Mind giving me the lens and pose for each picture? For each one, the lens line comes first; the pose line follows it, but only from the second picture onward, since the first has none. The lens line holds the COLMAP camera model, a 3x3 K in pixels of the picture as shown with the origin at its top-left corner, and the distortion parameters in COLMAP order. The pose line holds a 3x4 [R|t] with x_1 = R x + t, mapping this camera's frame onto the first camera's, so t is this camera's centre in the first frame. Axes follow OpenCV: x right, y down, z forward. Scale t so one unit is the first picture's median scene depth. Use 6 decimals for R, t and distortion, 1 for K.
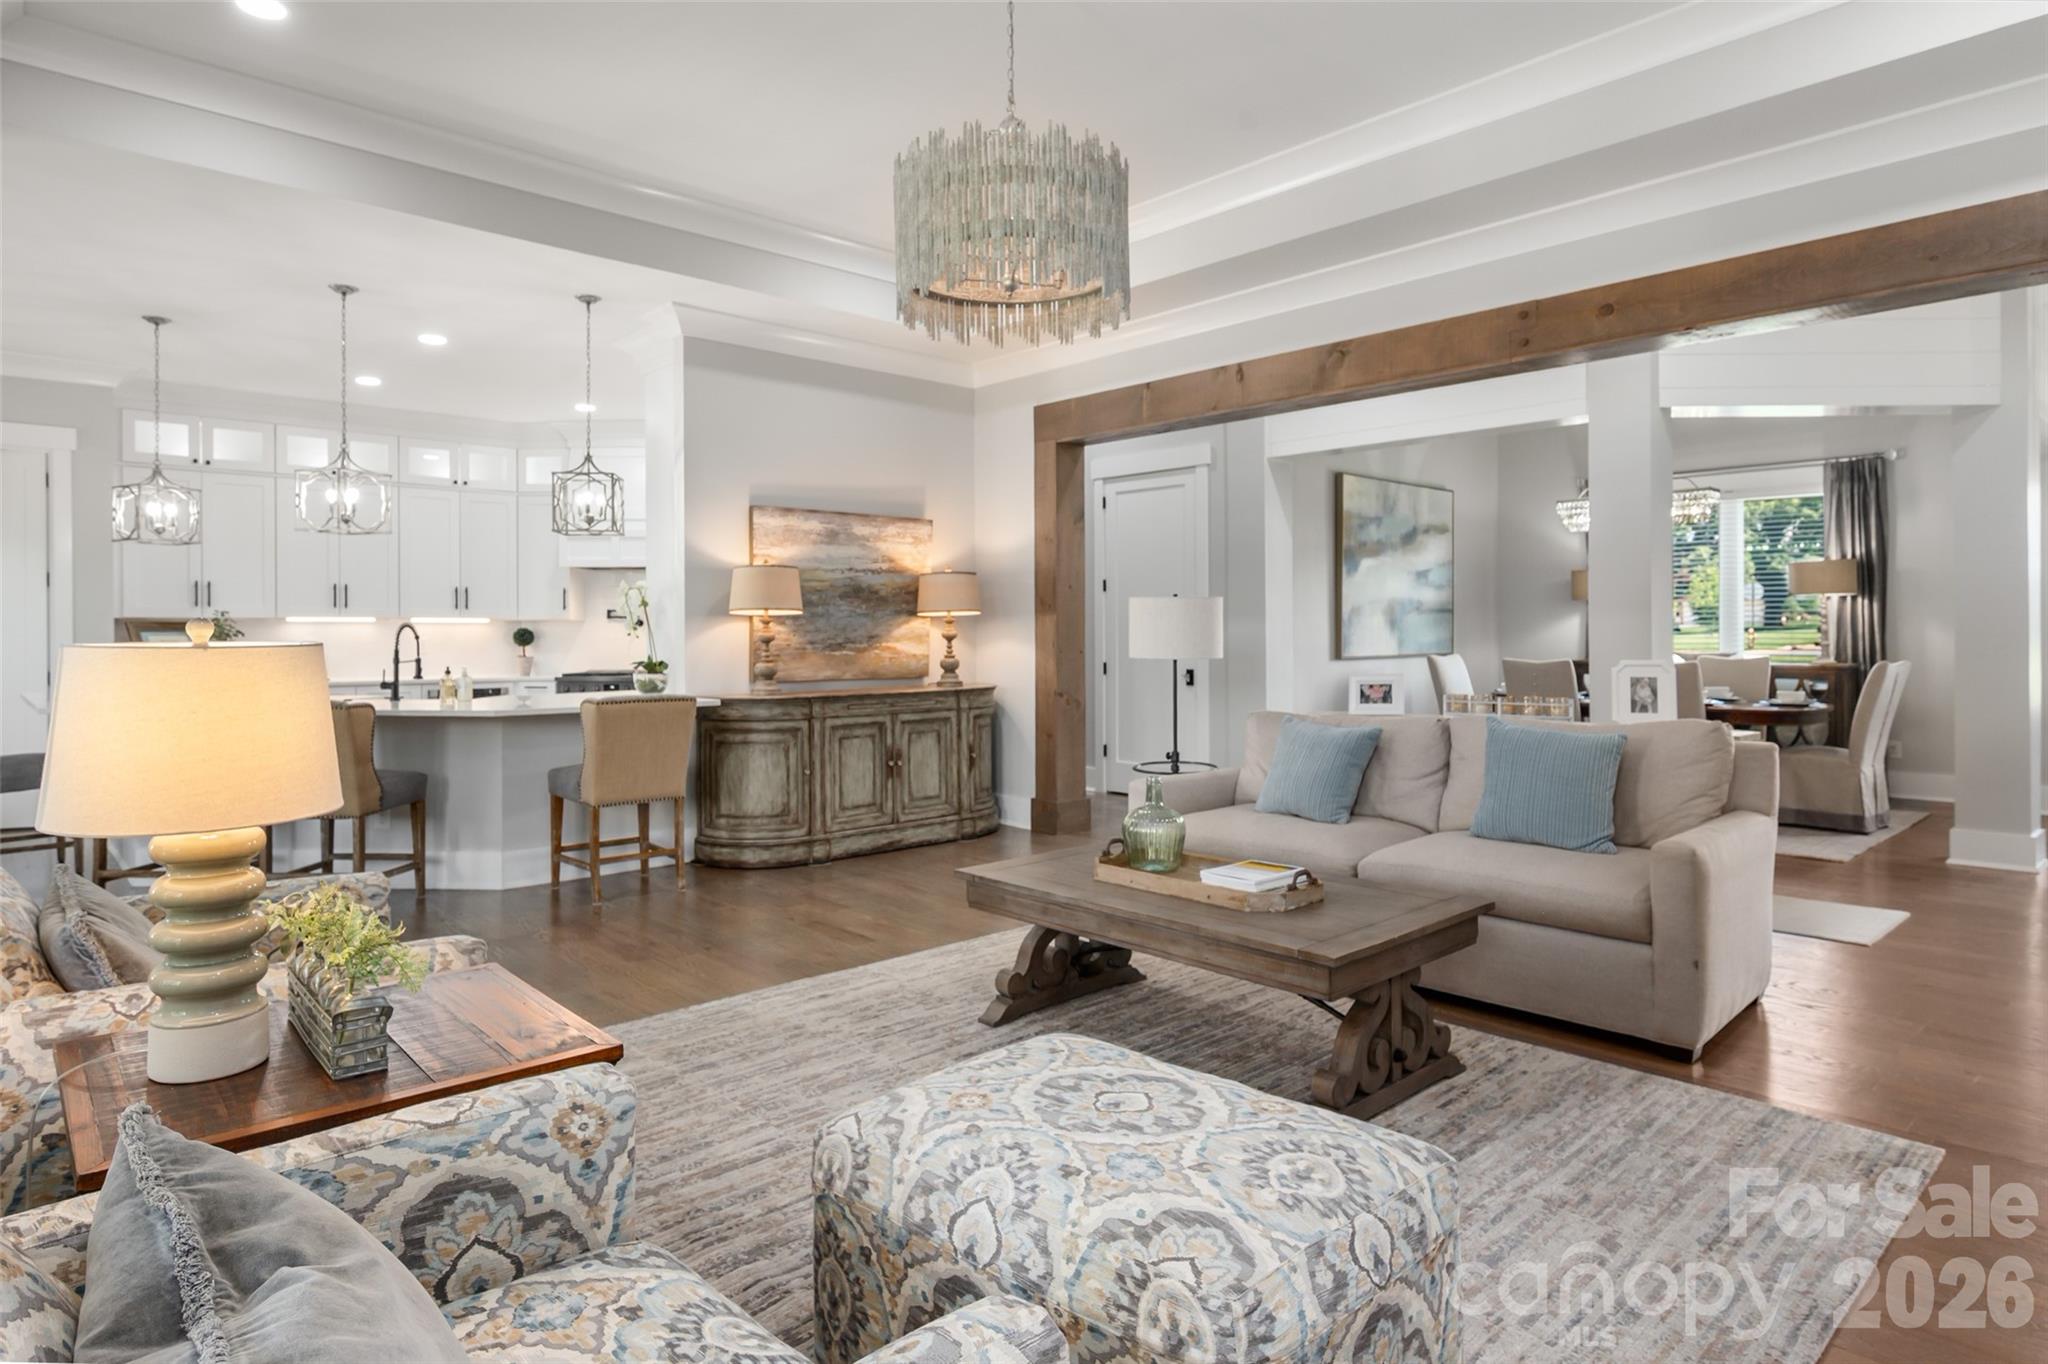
lens RADIAL K [[1124.2, 0, 1015.3], [0, 1124.2, 634.0], [0, 0, 1]] dist [-0.002074, 0.001592]
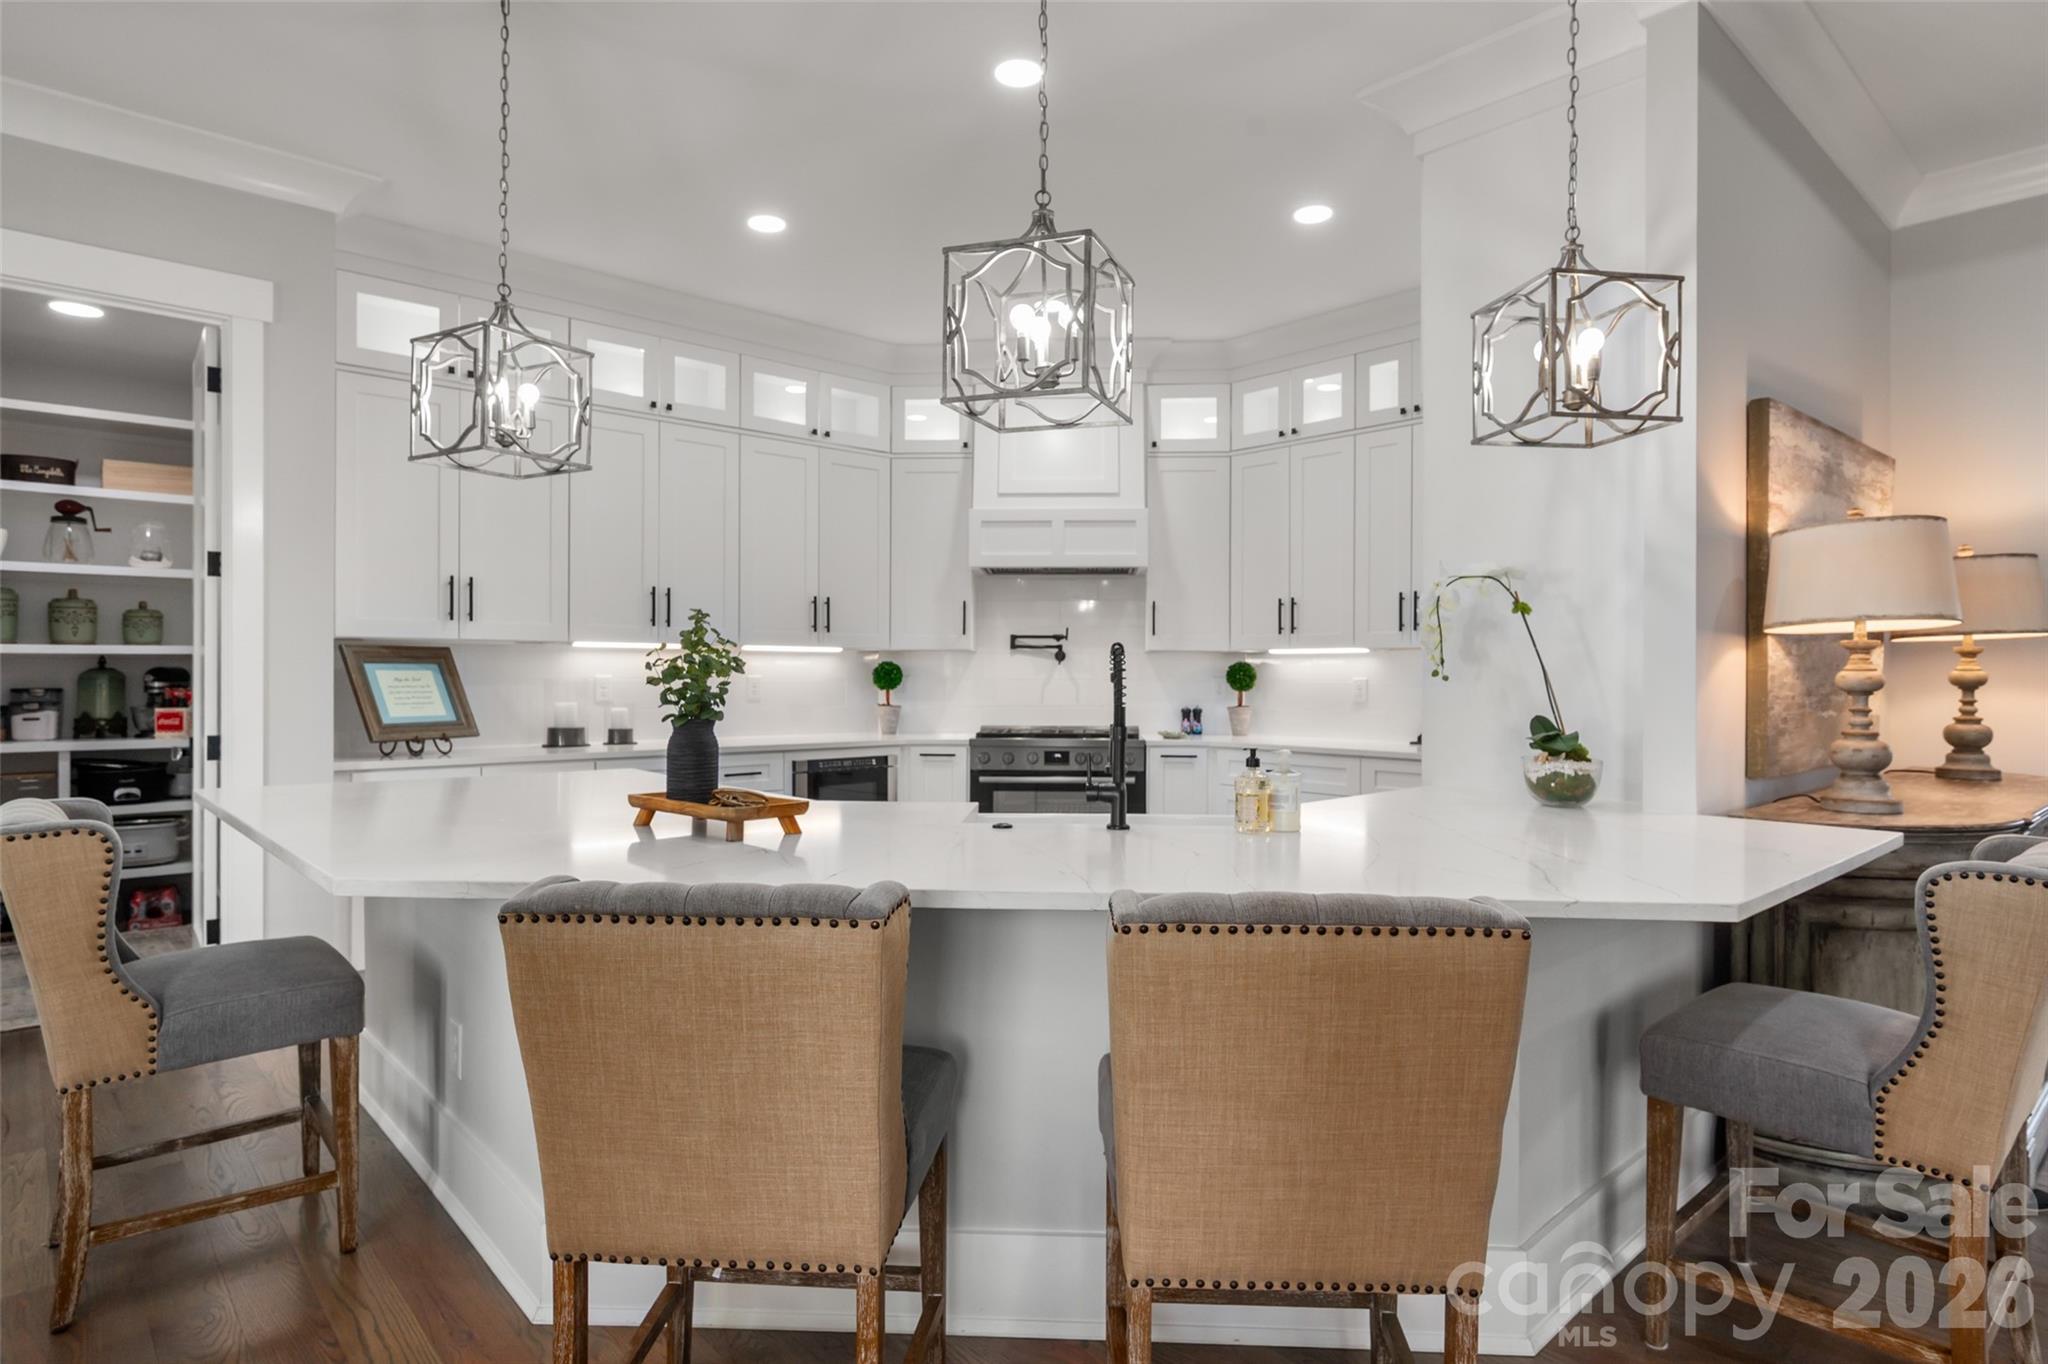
lens RADIAL K [[1124.2, 0, 1038.0], [0, 1124.2, 678.3], [0, 0, 1]] dist [-0.002074, 0.001592]
pose [[0.999873, 0.006282, -0.014663, -0.415410], [-0.006225, 0.999973, 0.003879, 0.001253], [0.014687, -0.003787, 0.999885, 0.422406]]
